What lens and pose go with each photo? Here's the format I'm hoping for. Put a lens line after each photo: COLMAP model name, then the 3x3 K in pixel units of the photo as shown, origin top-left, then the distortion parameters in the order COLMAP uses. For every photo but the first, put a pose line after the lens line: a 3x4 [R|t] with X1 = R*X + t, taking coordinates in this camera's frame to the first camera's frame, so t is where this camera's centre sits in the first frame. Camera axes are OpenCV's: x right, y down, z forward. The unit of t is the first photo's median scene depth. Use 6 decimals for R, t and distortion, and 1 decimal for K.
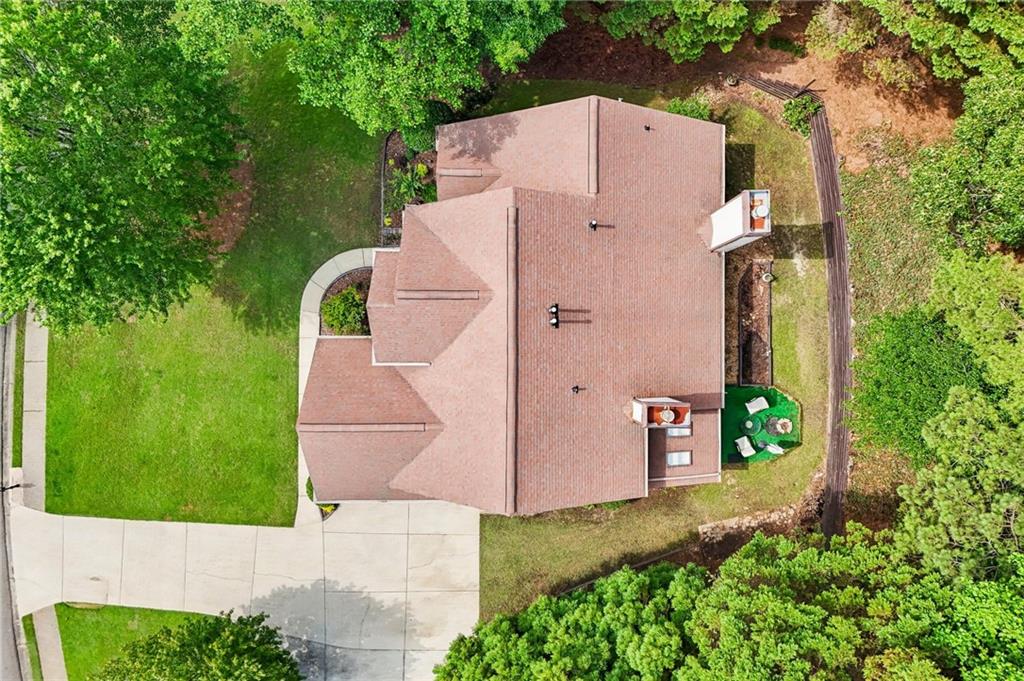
lens RADIAL K [[752.6, 0, 512.0], [0, 752.6, 340.5], [0, 0, 1]] dist [0.083475, -0.080301]
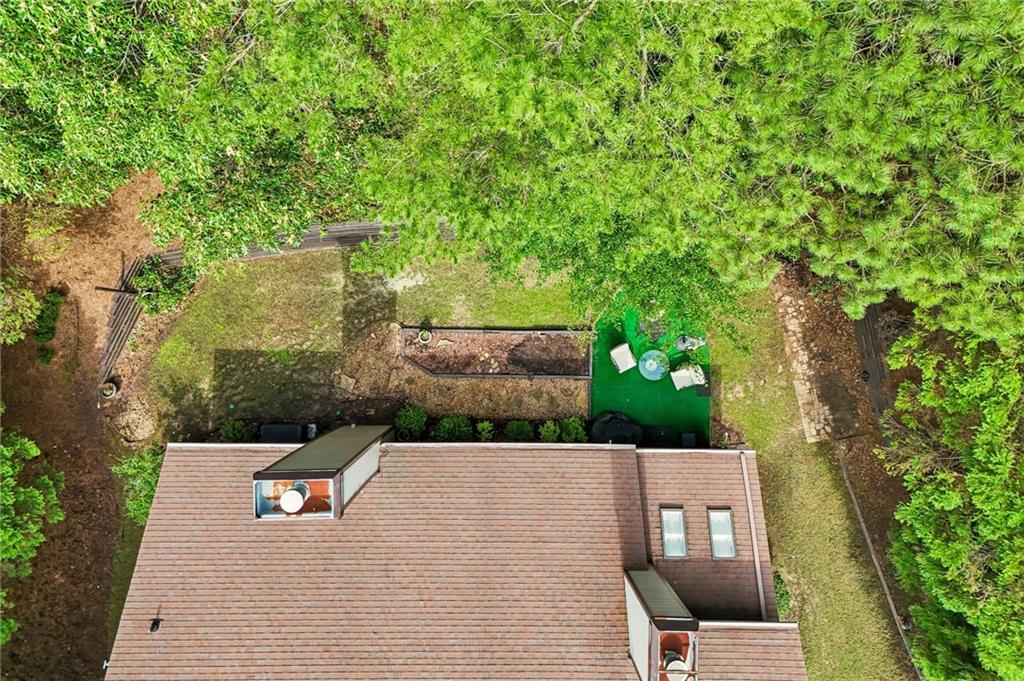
lens RADIAL K [[752.6, 0, 512.0], [0, 752.6, 340.5], [0, 0, 1]] dist [0.083475, -0.080301]
pose [[0.012091, -0.999729, -0.019906, 0.346651], [0.999651, 0.011617, 0.023746, -0.024528], [-0.023508, -0.020187, 0.999520, 0.362261]]
